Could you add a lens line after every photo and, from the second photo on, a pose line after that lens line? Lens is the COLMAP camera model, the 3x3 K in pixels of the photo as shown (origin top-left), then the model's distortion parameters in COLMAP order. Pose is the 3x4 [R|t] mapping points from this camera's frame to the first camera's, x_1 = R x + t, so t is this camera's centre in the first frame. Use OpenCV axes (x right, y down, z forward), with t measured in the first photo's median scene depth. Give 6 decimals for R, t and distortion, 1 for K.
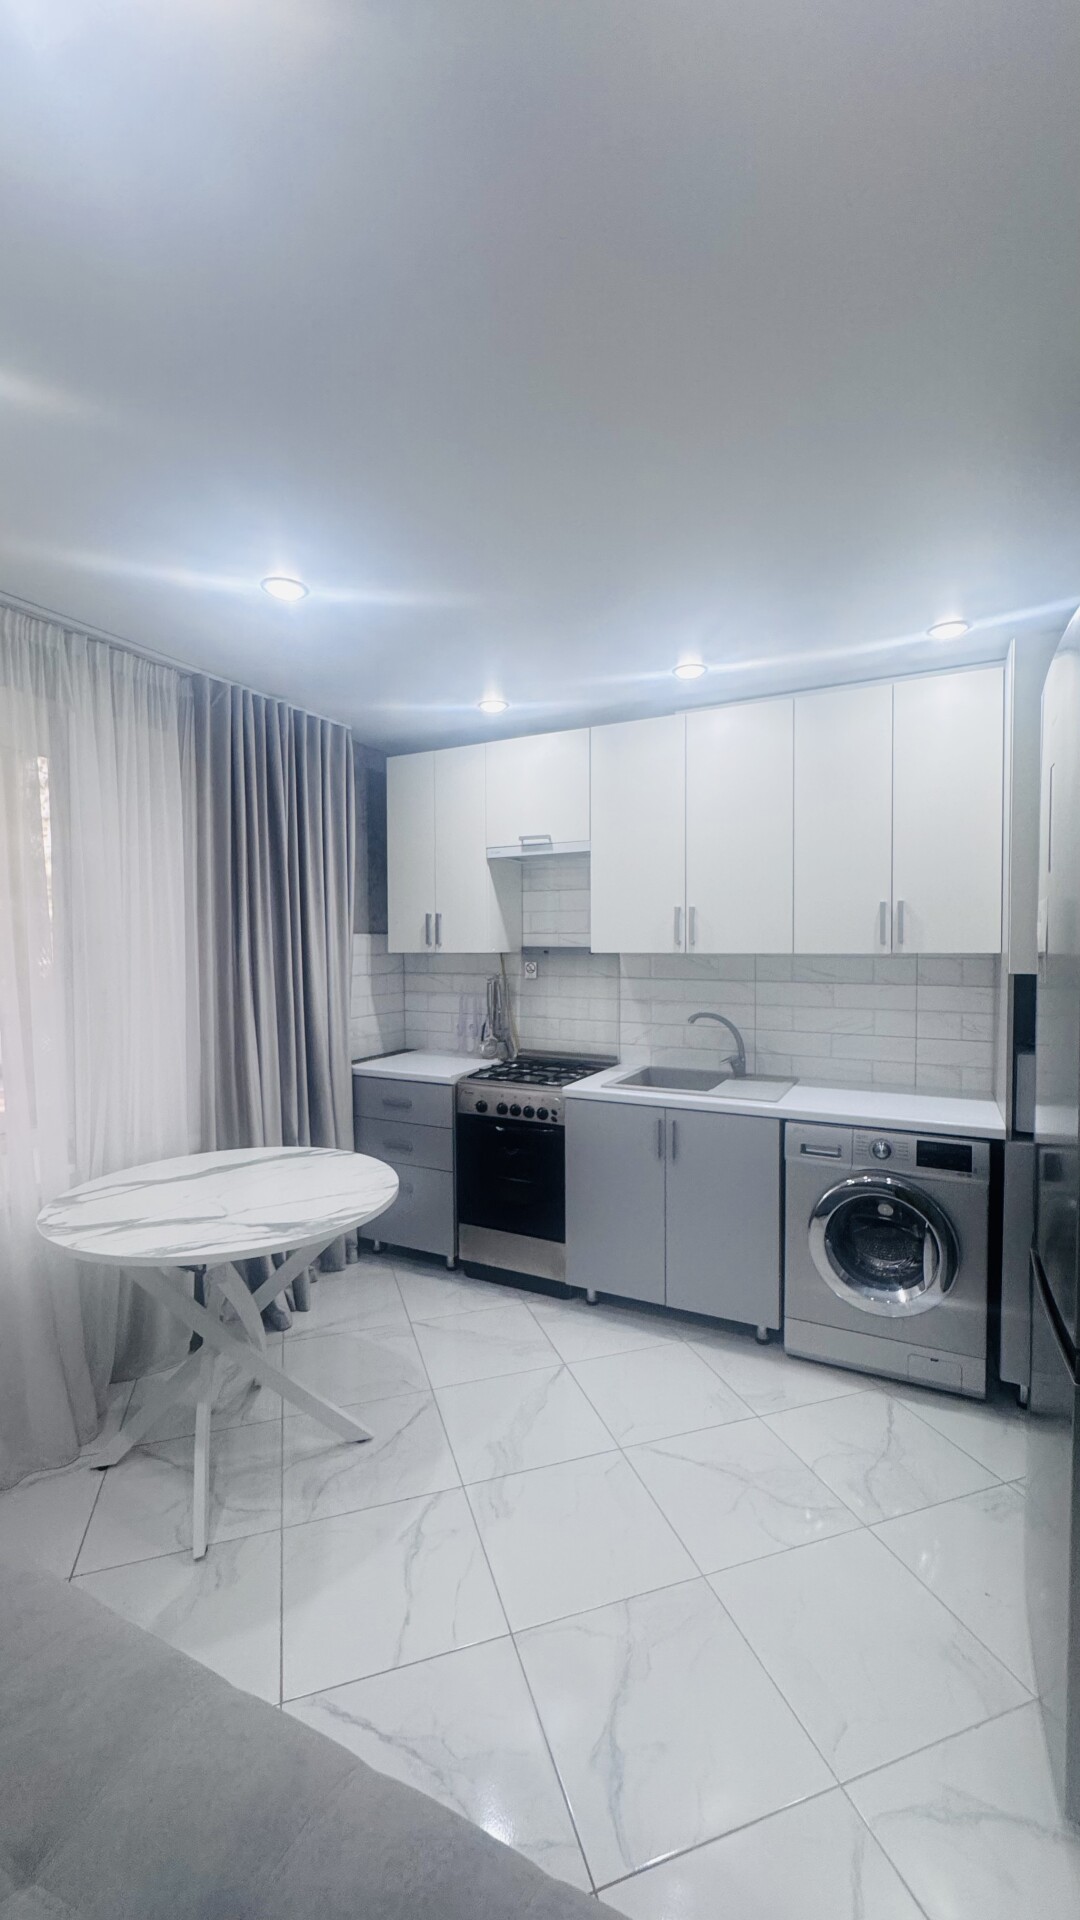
lens RADIAL K [[766.1, 0, 544.5], [0, 766.1, 954.6], [0, 0, 1]] dist [-0.001350, 0.000856]
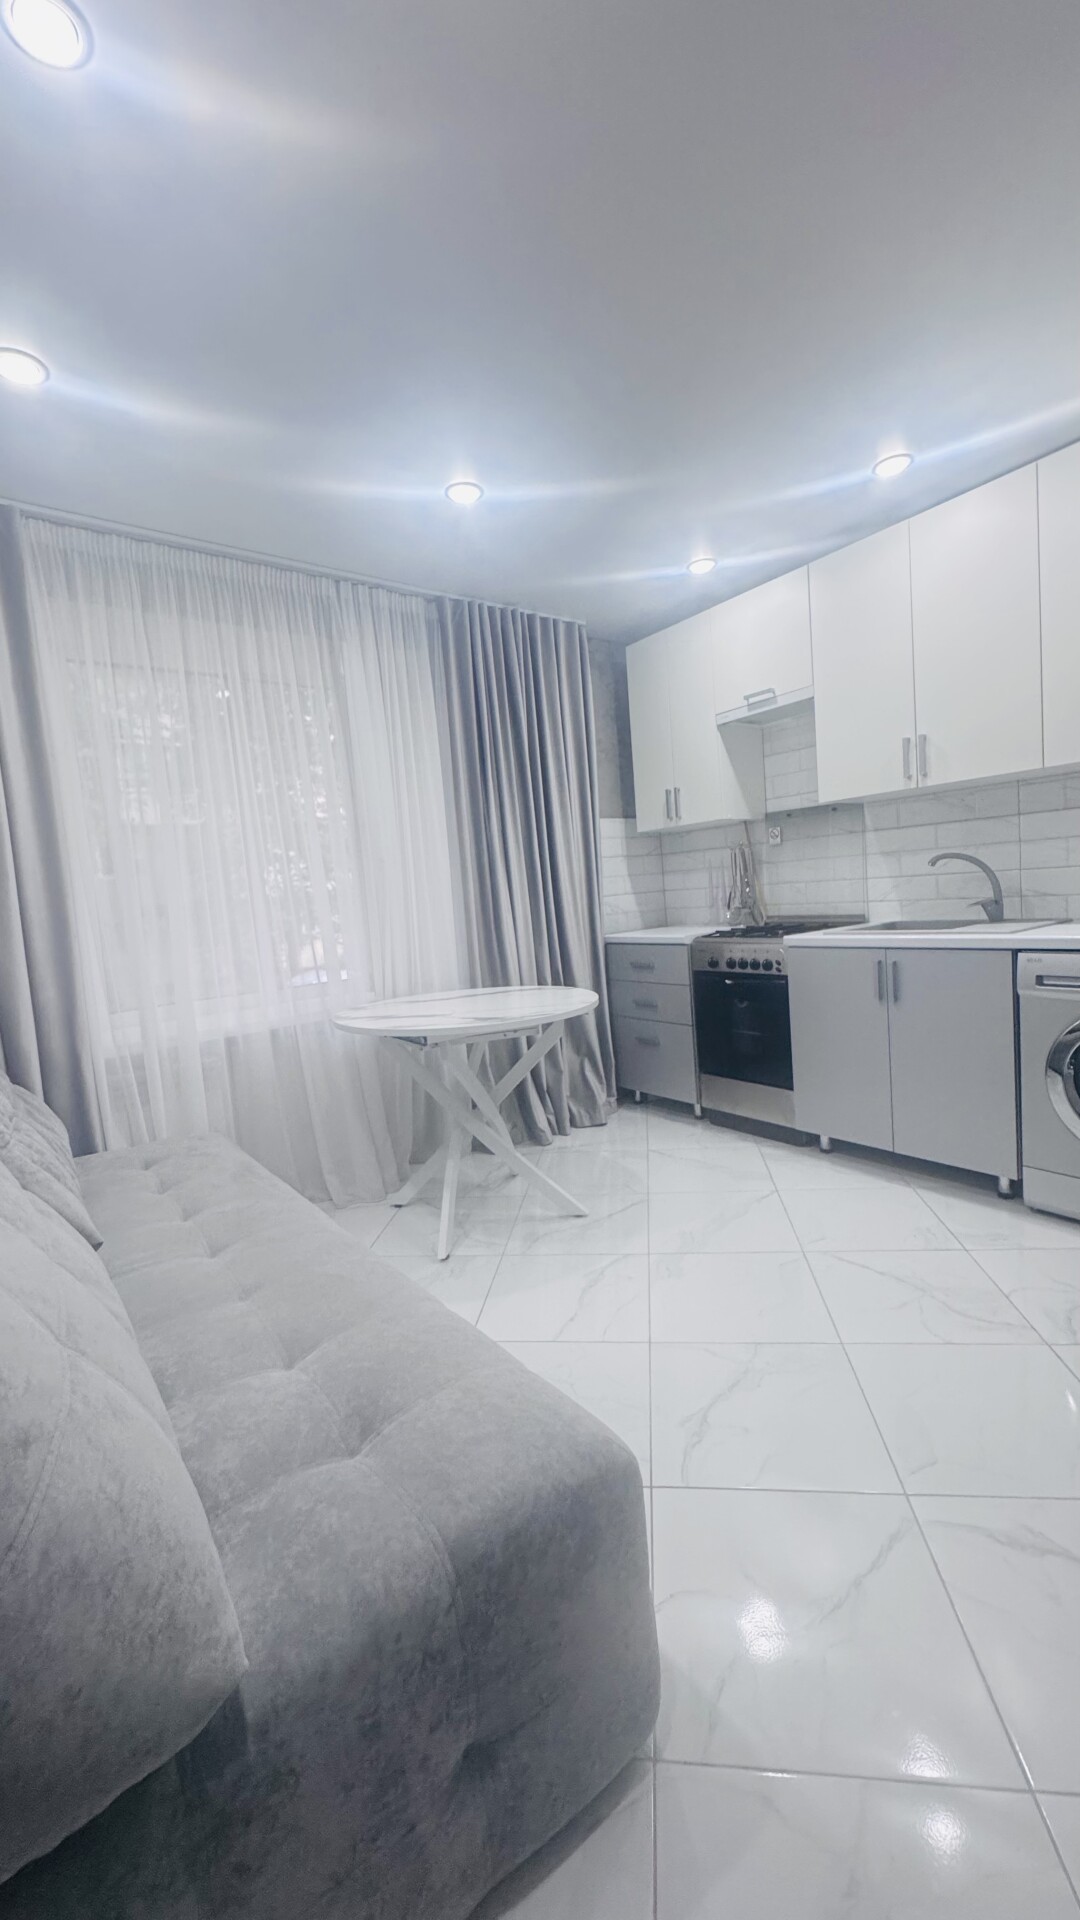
lens RADIAL K [[766.1, 0, 541.8], [0, 766.1, 951.7], [0, 0, 1]] dist [-0.001350, 0.000856]
pose [[0.894845, -0.028923, -0.445439, 0.188679], [0.065213, 0.995662, 0.066358, 0.106394], [0.441588, -0.088429, 0.892850, -0.039554]]
